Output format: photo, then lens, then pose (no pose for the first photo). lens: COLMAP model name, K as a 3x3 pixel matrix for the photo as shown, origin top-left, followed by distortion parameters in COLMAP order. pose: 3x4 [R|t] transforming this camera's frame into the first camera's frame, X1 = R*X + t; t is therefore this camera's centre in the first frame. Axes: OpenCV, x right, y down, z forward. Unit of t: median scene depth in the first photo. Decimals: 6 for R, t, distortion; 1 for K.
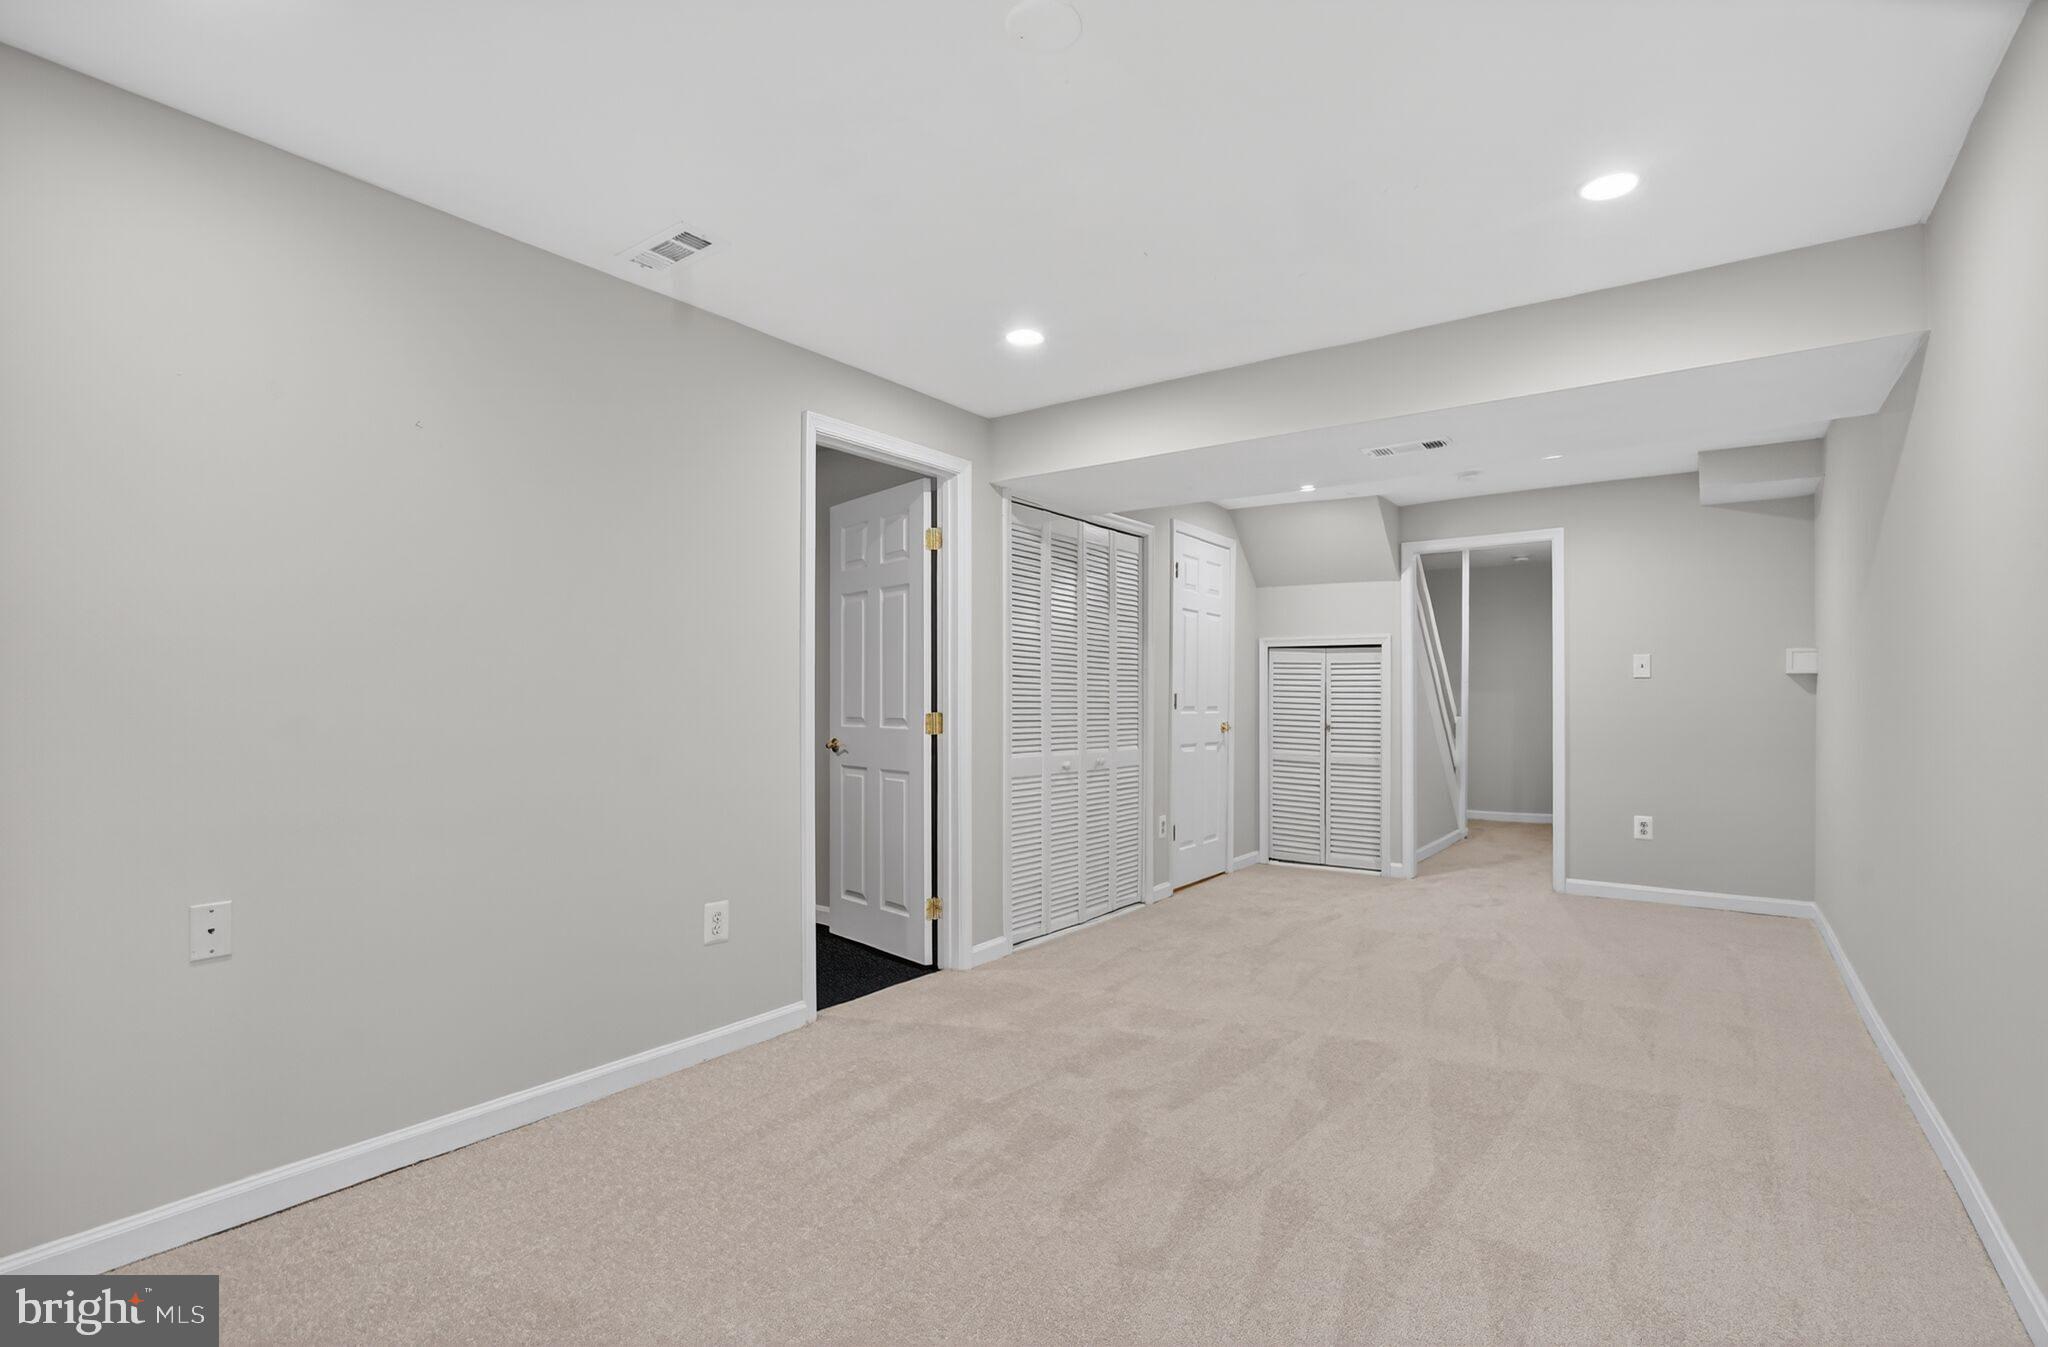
lens RADIAL K [[955.4, 0, 1021.6], [0, 955.4, 705.1], [0, 0, 1]] dist [-0.000030, 0.000017]
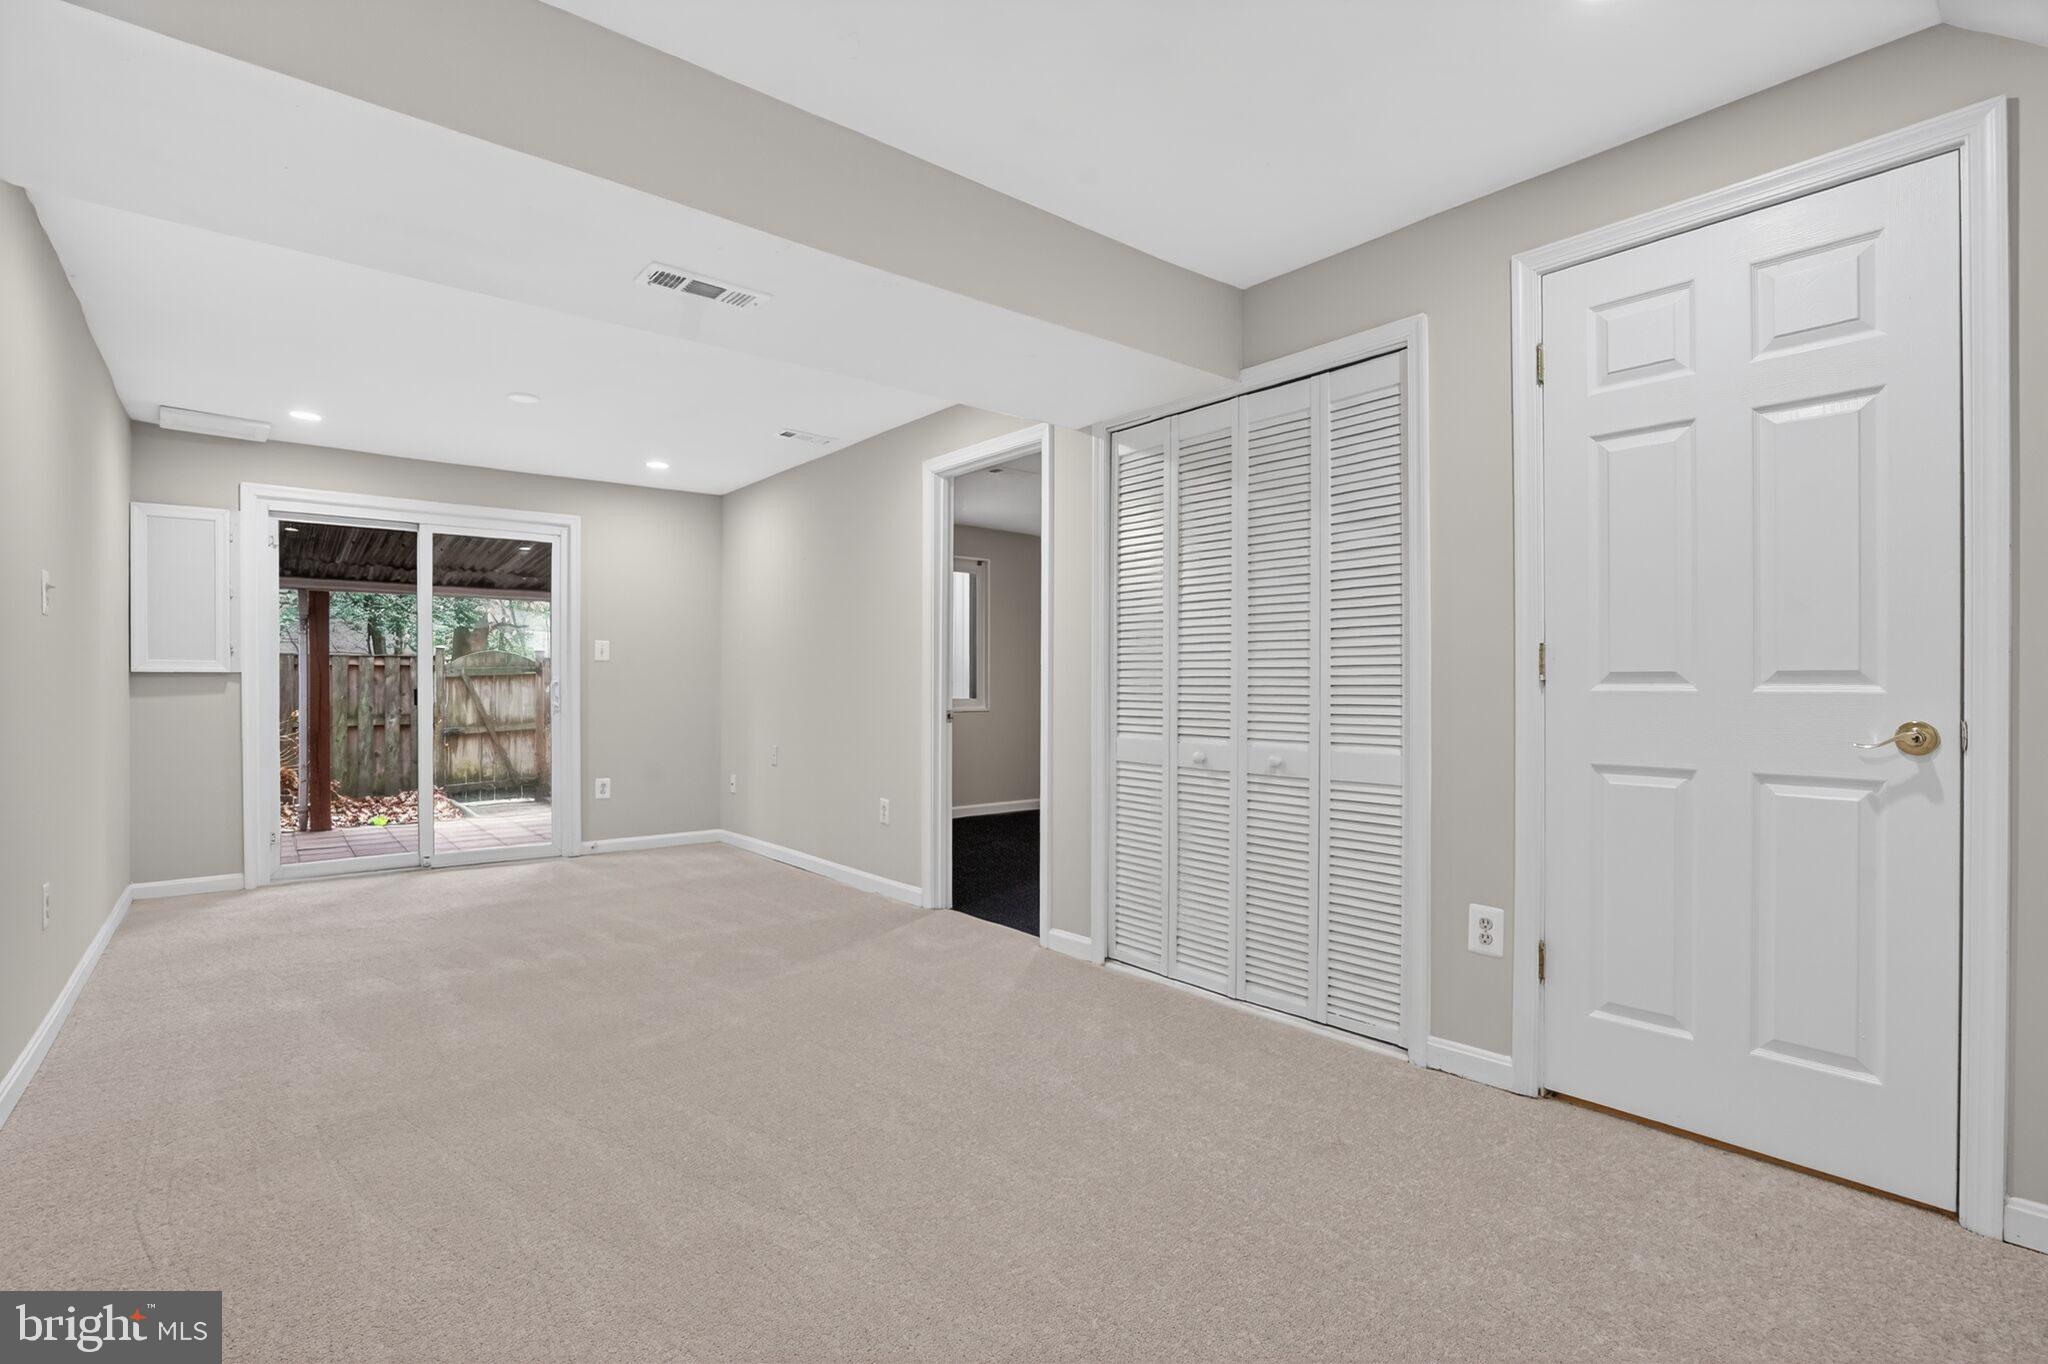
lens RADIAL K [[965.1, 0, 1027.7], [0, 965.1, 691.3], [0, 0, 1]] dist [-0.026525, -0.000237]
pose [[-0.249958, 0.005547, -0.968241, 0.761187], [-0.001189, 0.999981, 0.006035, 0.009069], [0.968256, 0.002659, -0.249946, 1.041477]]
